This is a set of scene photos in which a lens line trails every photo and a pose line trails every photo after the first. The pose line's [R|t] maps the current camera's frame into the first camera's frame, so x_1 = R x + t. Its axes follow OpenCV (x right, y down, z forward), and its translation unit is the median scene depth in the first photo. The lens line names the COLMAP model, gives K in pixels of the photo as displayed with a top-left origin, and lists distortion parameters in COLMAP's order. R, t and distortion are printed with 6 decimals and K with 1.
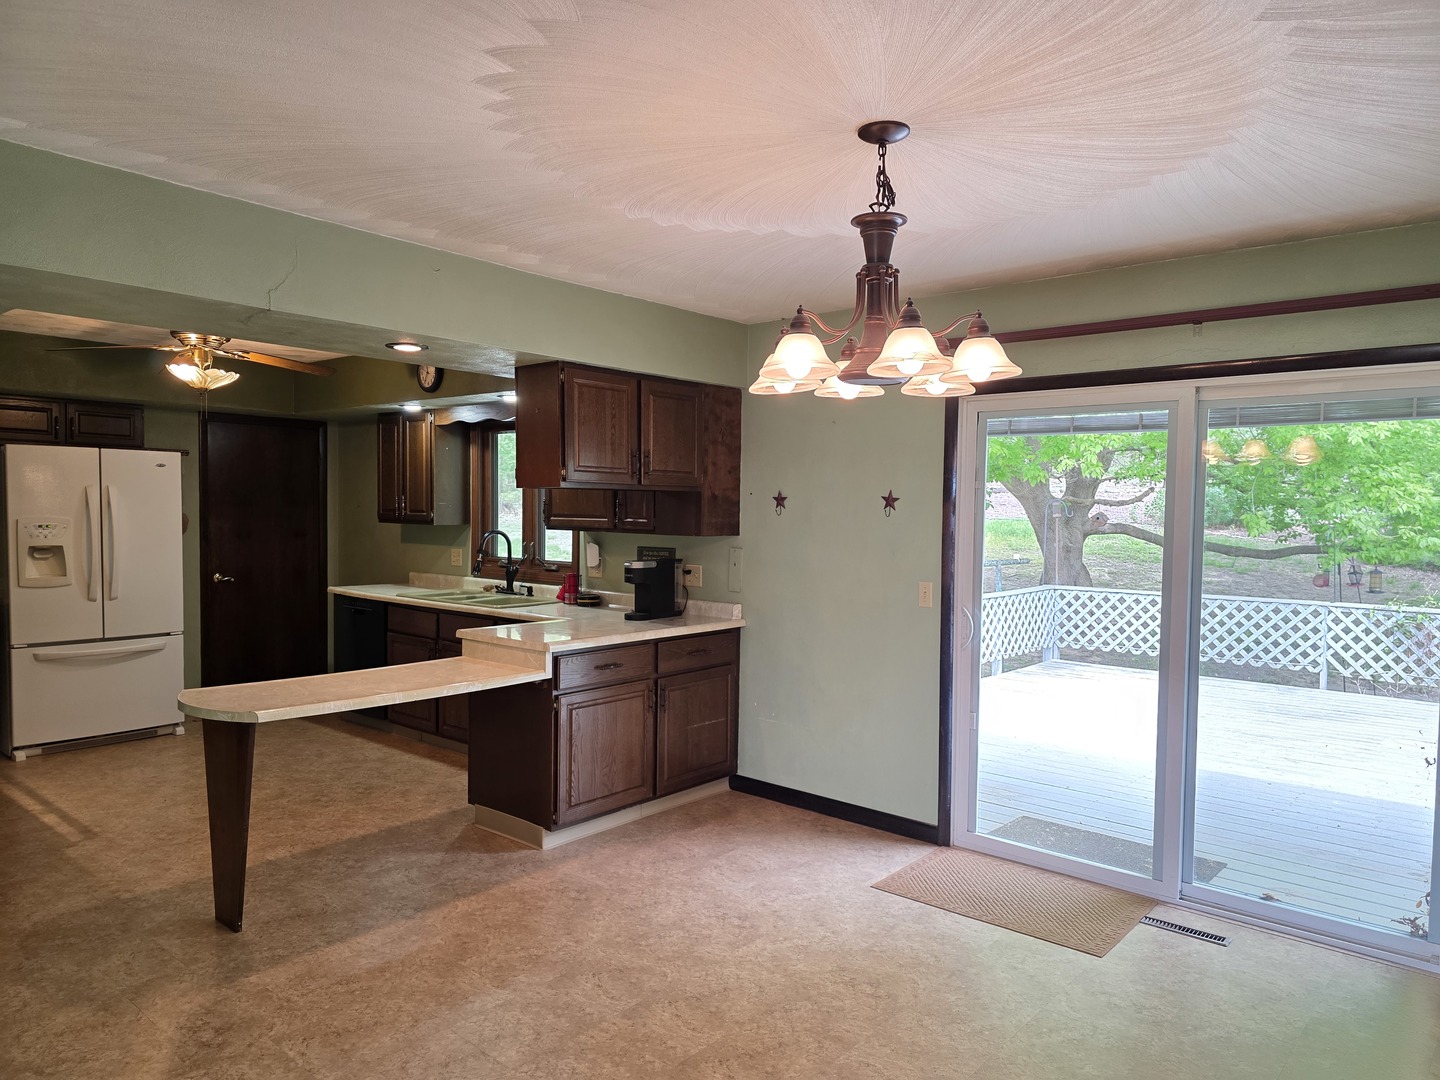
lens RADIAL K [[969.2, 0, 748.3], [0, 969.2, 541.9], [0, 0, 1]] dist [0.034853, -0.041048]
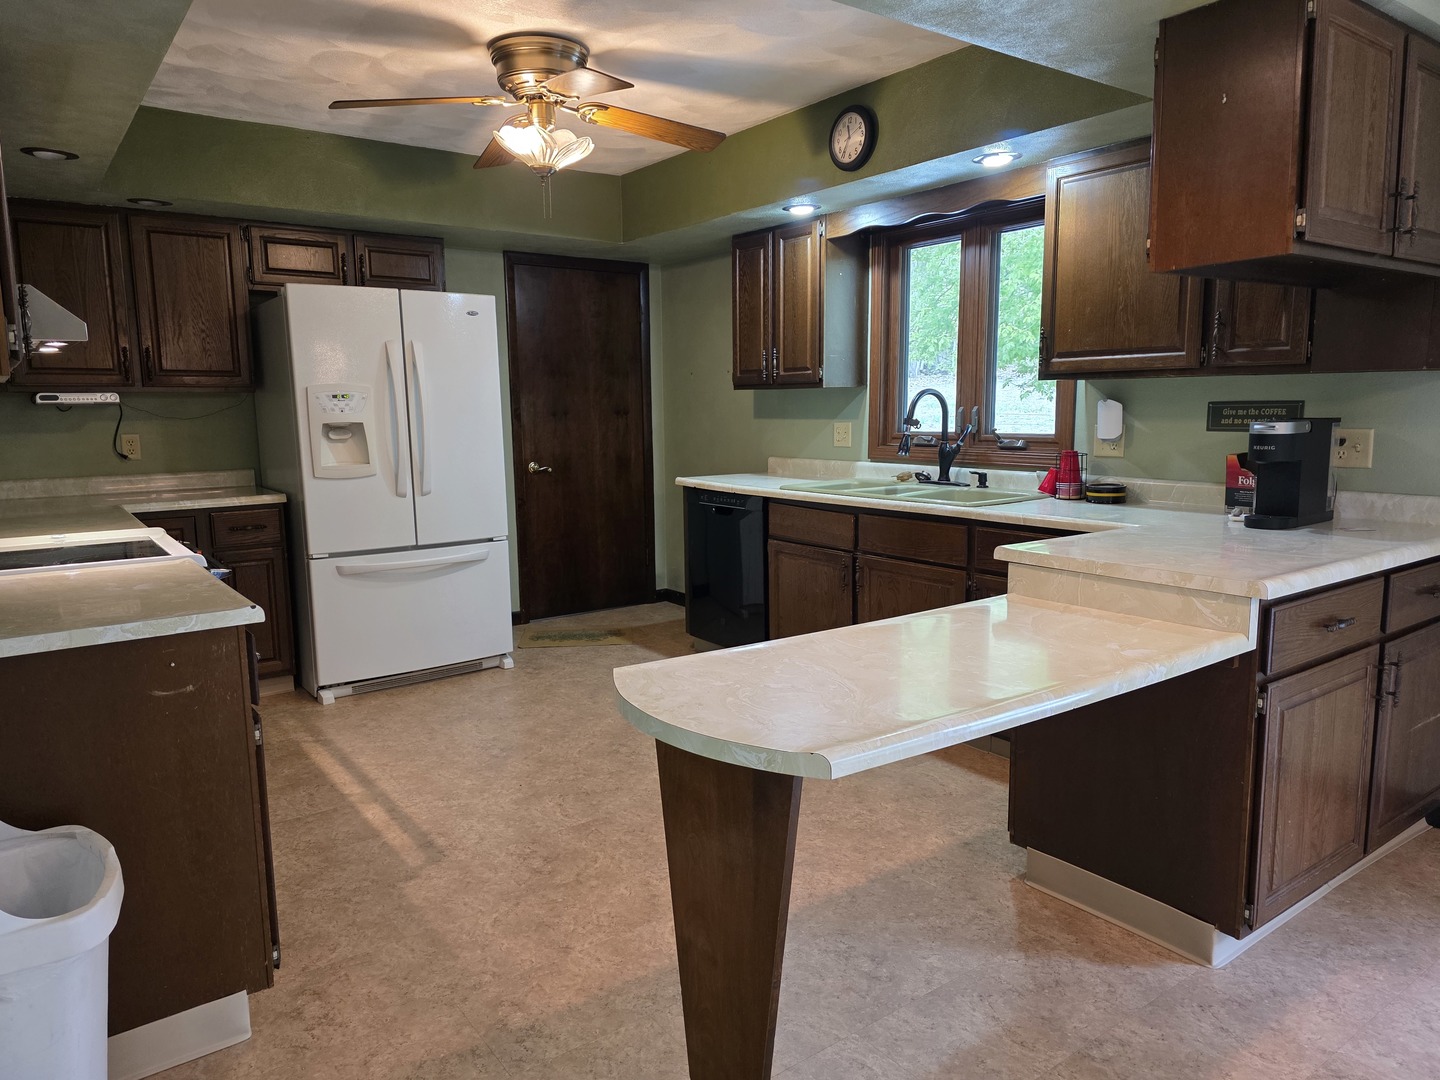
lens RADIAL K [[969.2, 0, 728.8], [0, 969.2, 536.7], [0, 0, 1]] dist [0.034853, -0.041048]
pose [[0.972197, 0.006873, -0.234065, -0.254080], [0.017132, 0.994803, 0.100369, 0.020745], [0.233539, -0.101588, 0.967026, 0.335145]]
